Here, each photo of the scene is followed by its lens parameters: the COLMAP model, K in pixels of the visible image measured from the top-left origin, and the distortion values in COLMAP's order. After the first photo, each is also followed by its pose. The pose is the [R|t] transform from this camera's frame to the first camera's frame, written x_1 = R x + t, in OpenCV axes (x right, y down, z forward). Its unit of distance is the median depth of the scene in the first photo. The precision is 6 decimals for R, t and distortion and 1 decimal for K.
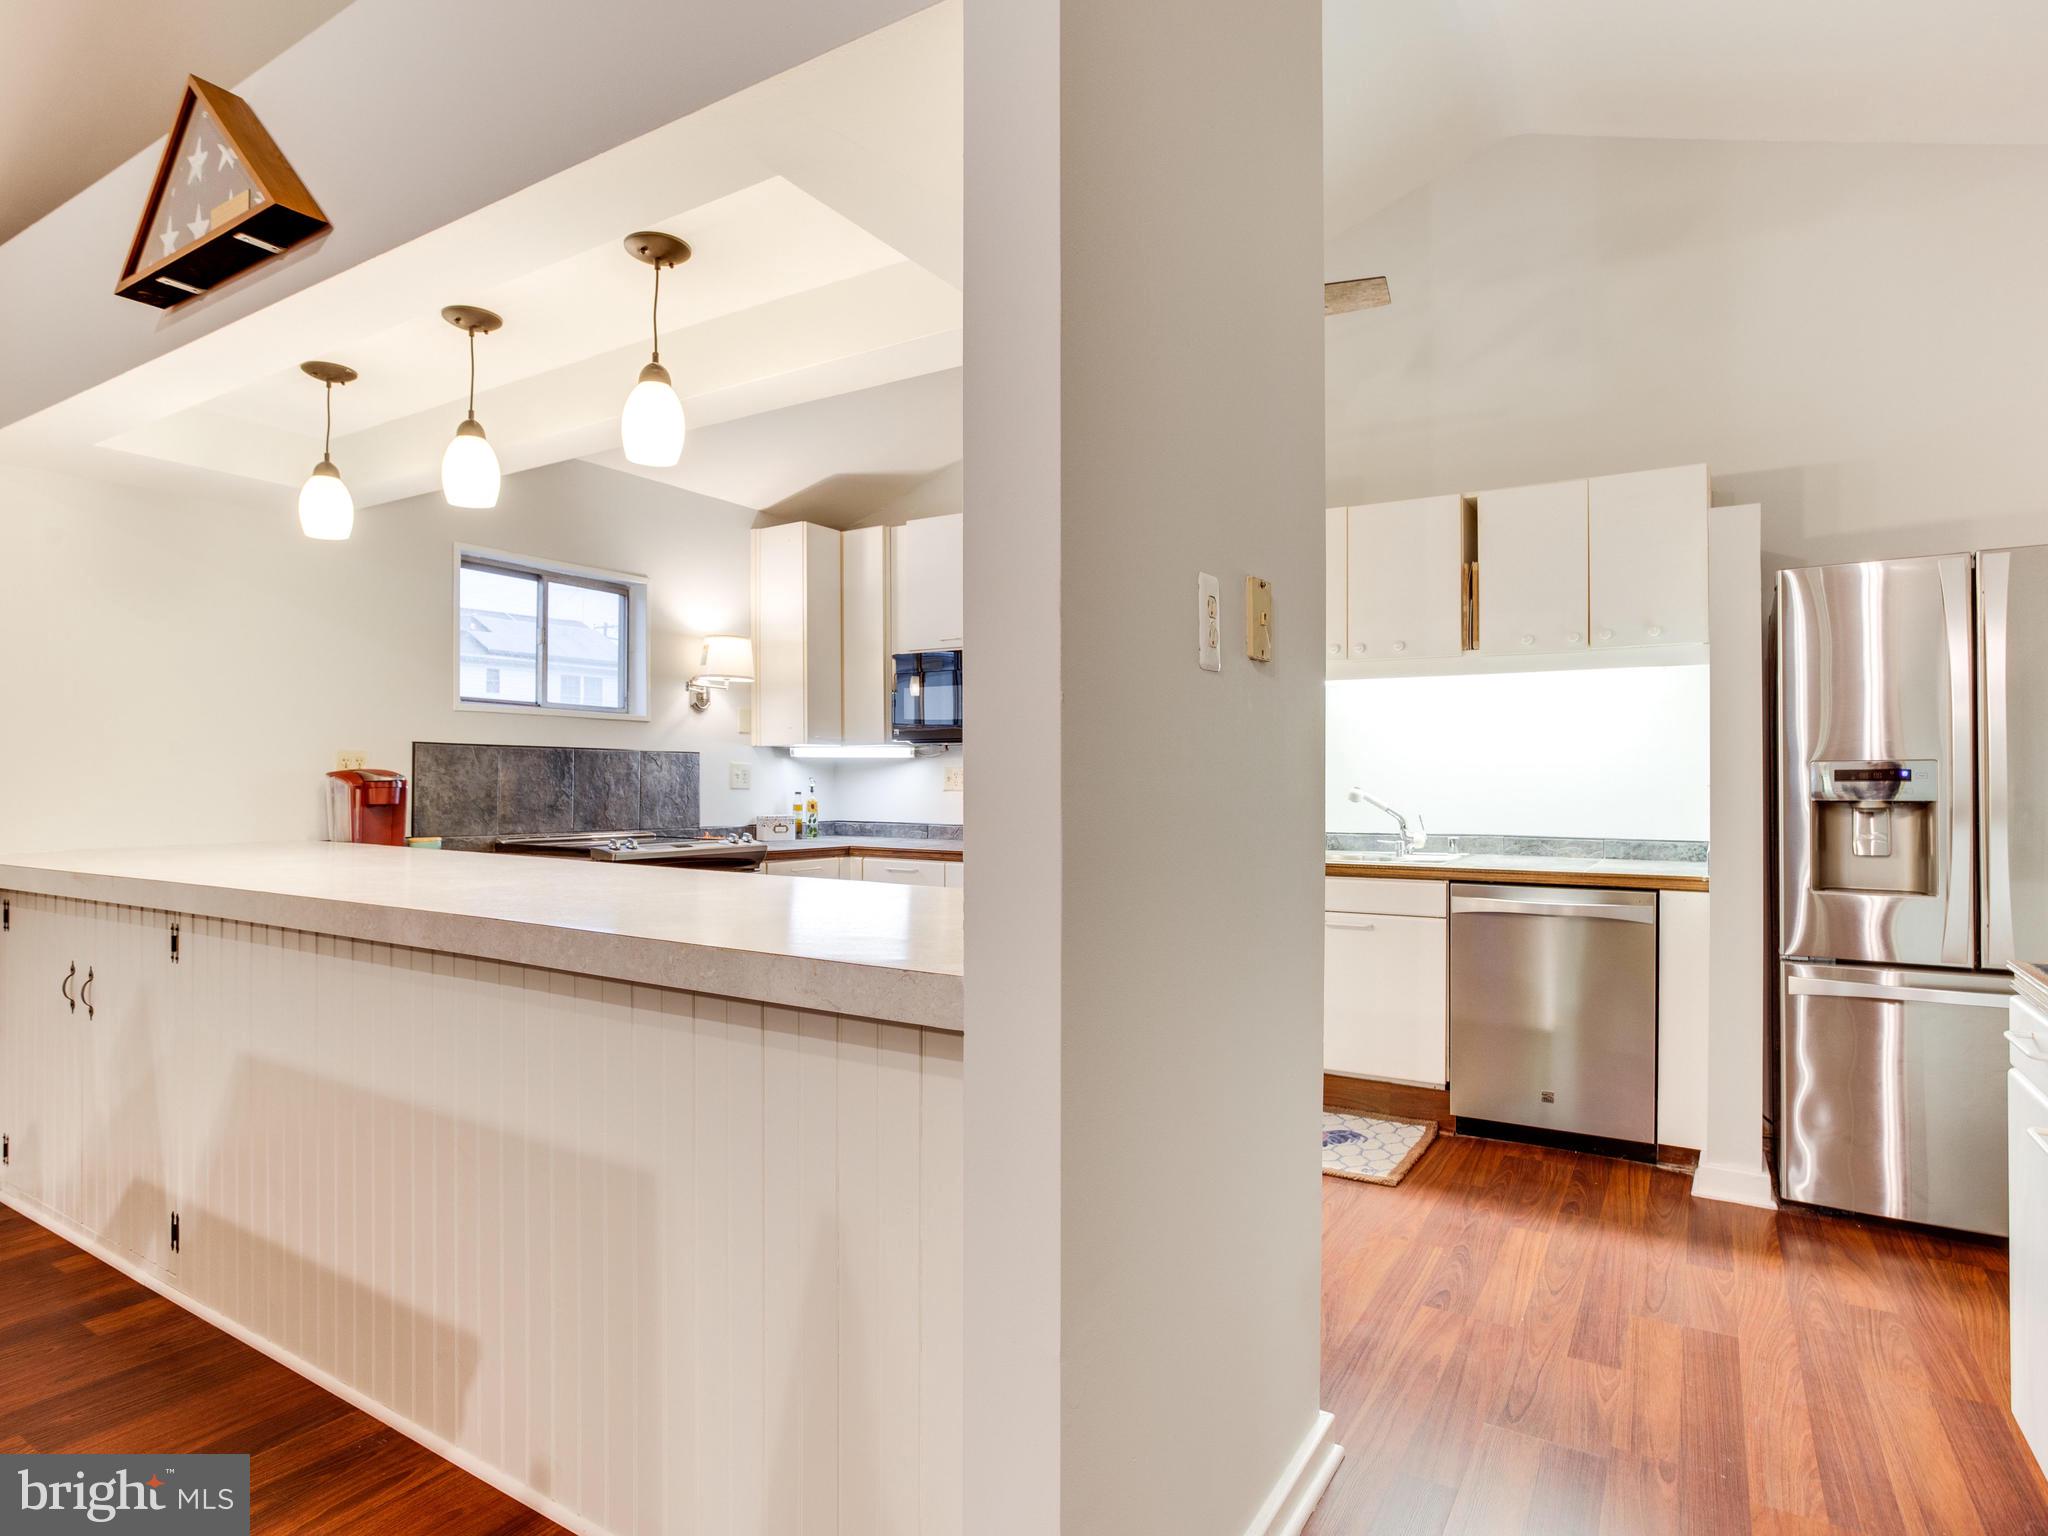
lens RADIAL K [[1104.7, 0, 1032.1], [0, 1104.7, 779.3], [0, 0, 1]] dist [-0.045398, 0.025028]
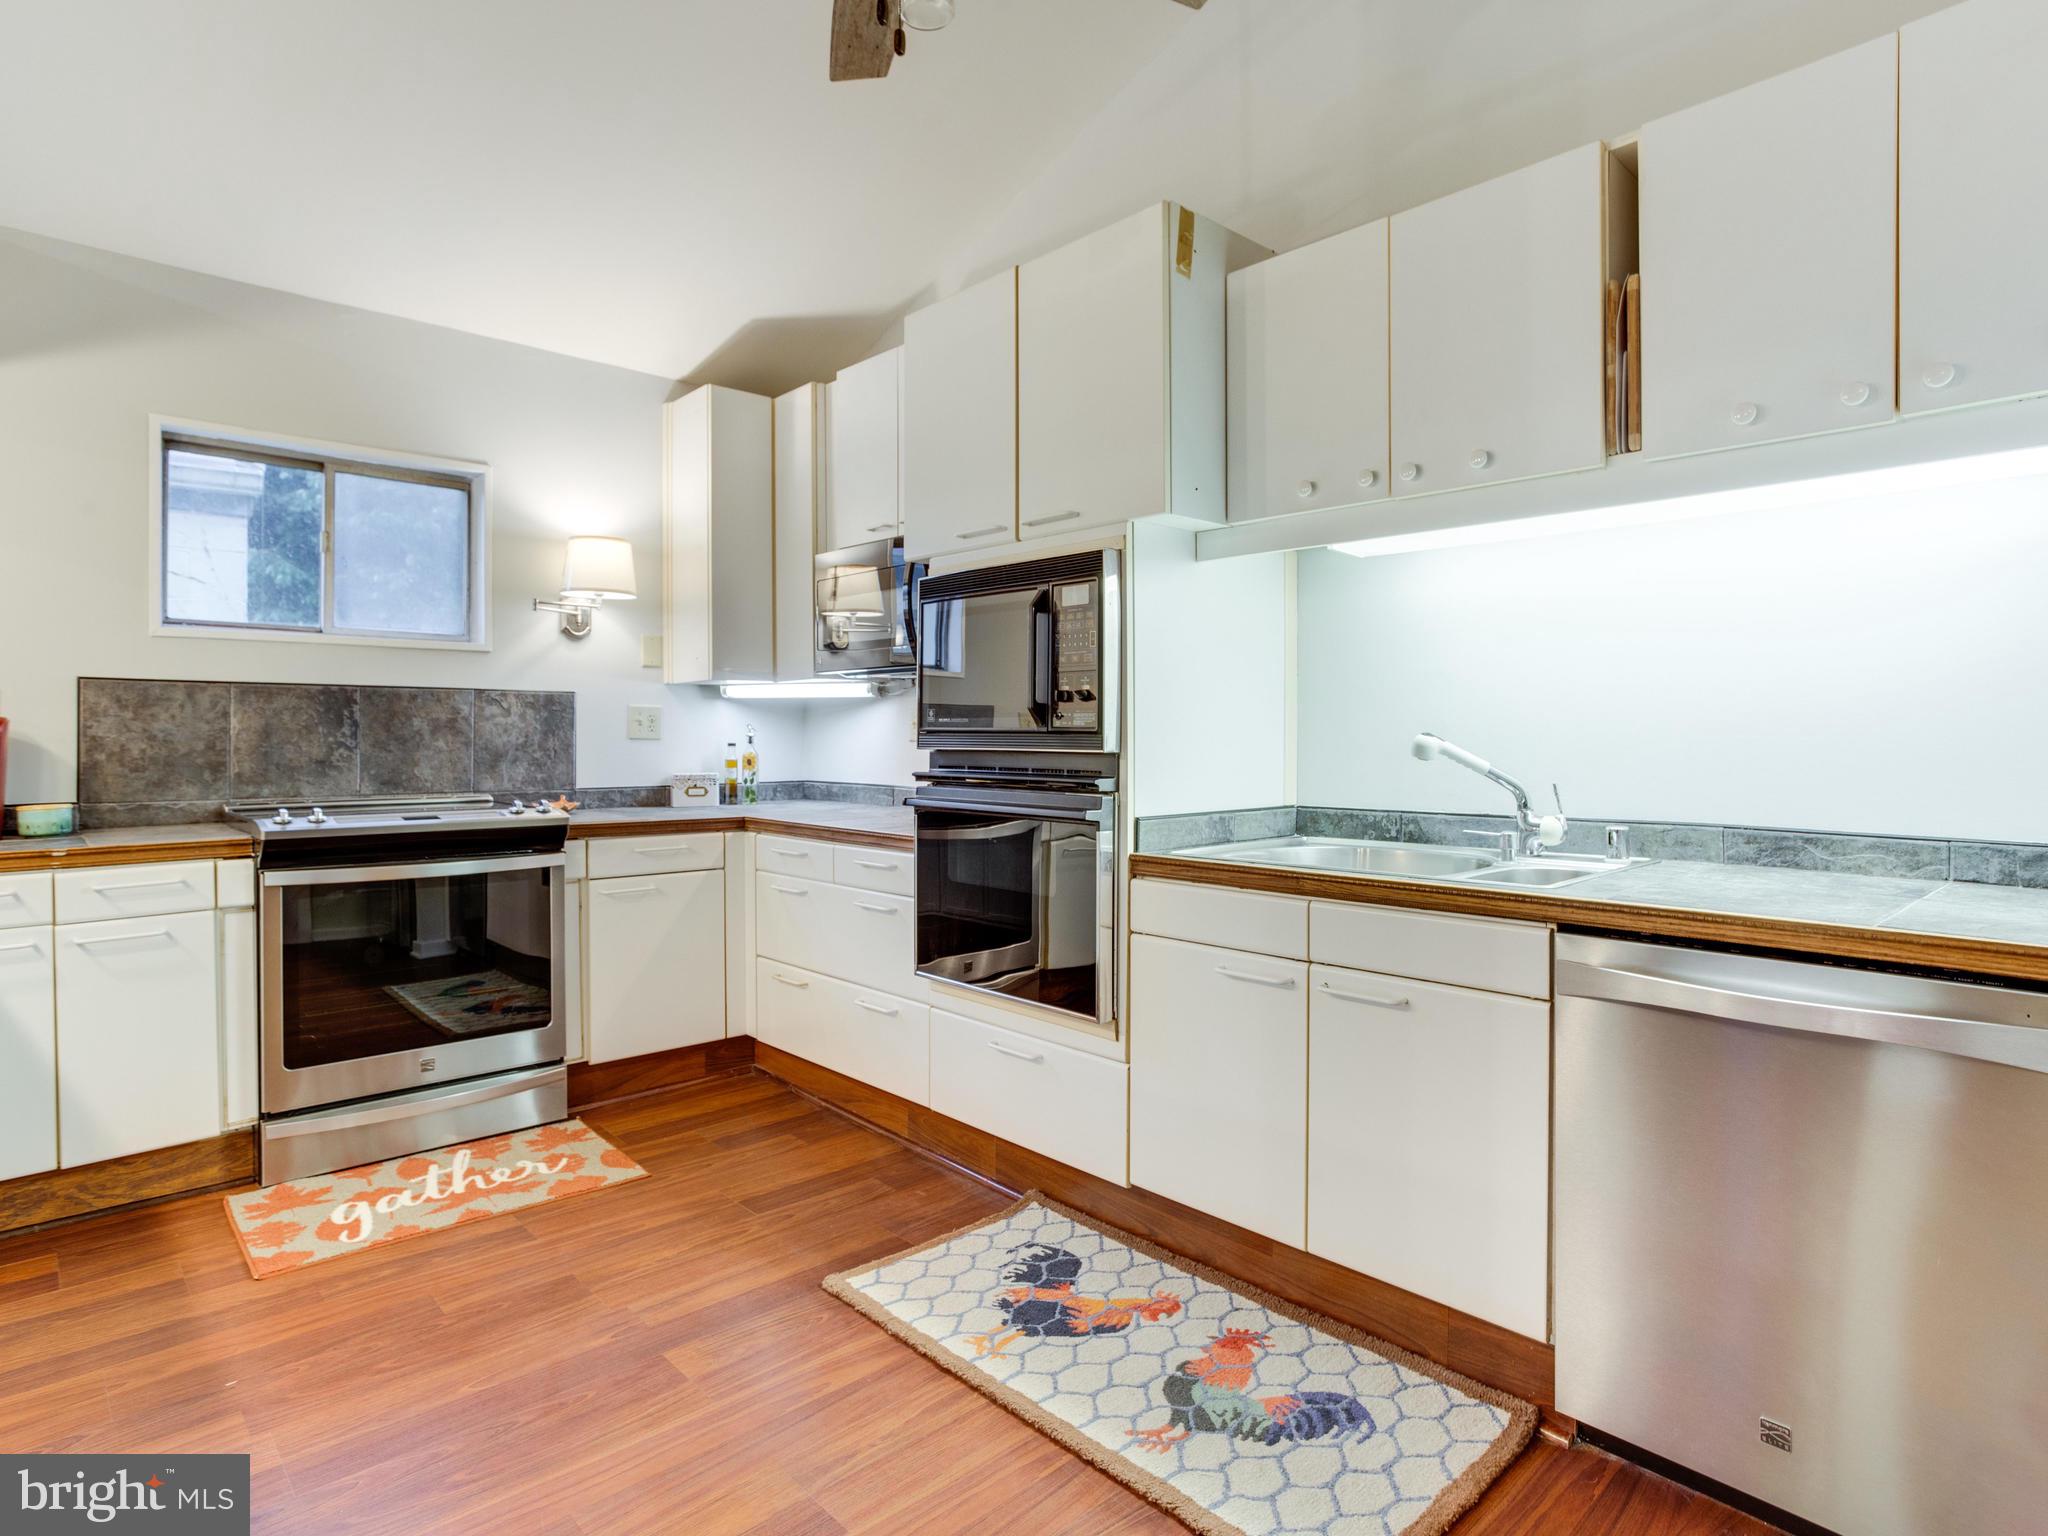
lens RADIAL K [[1104.7, 0, 1016.8], [0, 1104.7, 739.3], [0, 0, 1]] dist [-0.045398, 0.025028]
pose [[0.963234, -0.002019, -0.268656, 0.240506], [0.003915, 0.999971, 0.006521, 0.005901], [0.268635, -0.007333, 0.963214, 0.406930]]
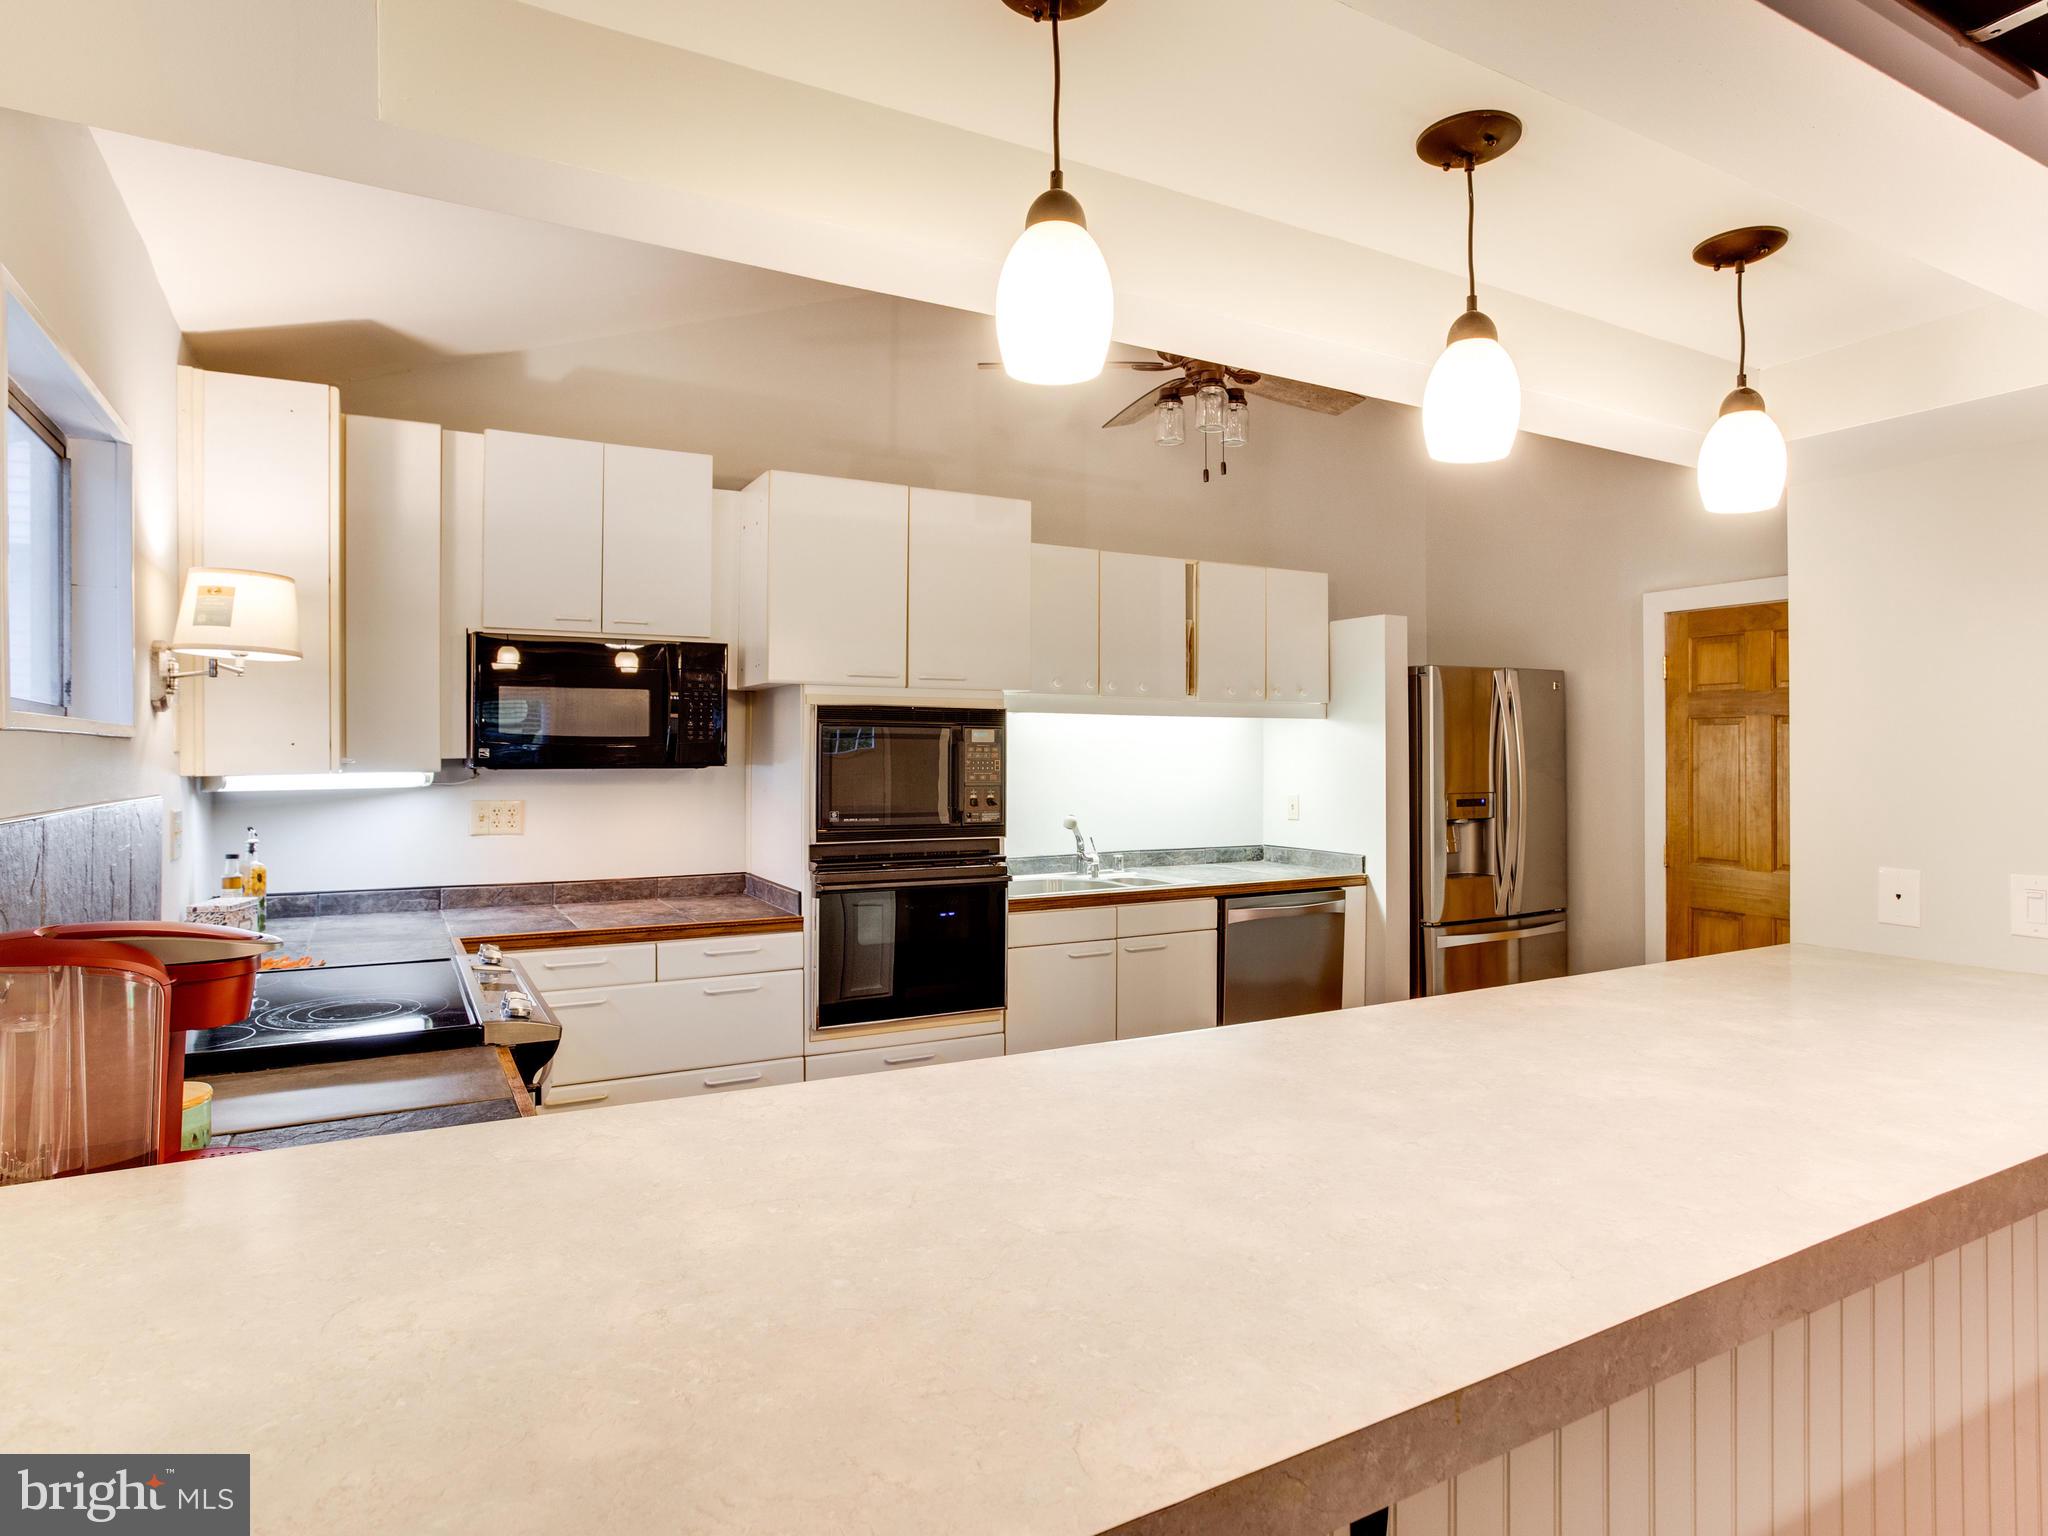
lens RADIAL K [[1104.7, 0, 1005.9], [0, 1104.7, 758.4], [0, 0, 1]] dist [-0.045398, 0.025028]
pose [[0.531230, -0.007539, 0.847194, -0.616332], [0.000786, 0.999964, 0.008406, -0.054437], [-0.847227, -0.003800, 0.531217, 0.487146]]
